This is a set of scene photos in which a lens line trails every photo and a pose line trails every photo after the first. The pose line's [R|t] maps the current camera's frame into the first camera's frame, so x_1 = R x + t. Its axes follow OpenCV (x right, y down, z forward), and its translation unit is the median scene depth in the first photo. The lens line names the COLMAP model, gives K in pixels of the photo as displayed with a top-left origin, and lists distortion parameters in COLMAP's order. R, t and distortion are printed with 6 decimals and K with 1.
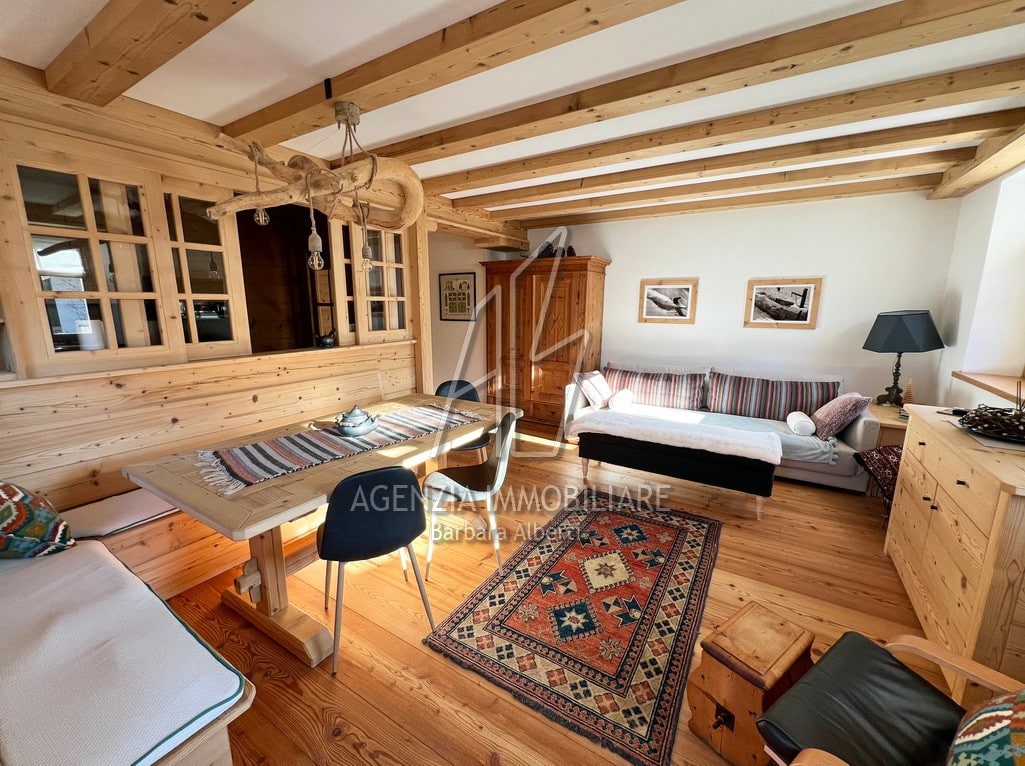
lens RADIAL K [[420.2, 0, 506.7], [0, 420.2, 382.3], [0, 0, 1]] dist [-0.001567, 0.000971]
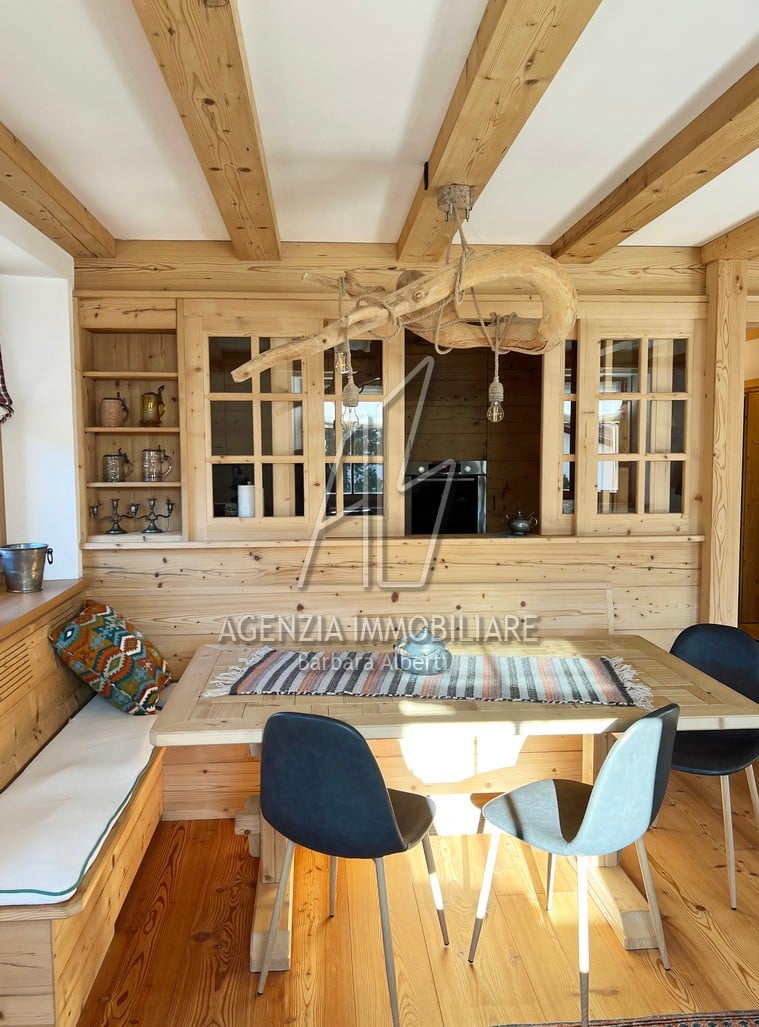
lens RADIAL K [[774.3, 0, 372.9], [0, 774.3, 510.7], [0, 0, 1]] dist [0.059334, -0.051617]
pose [[0.598843, 0.057605, -0.798792, 0.529215], [-0.144158, 0.988872, -0.036760, -0.065712], [0.787785, 0.137166, 0.600483, 0.182806]]
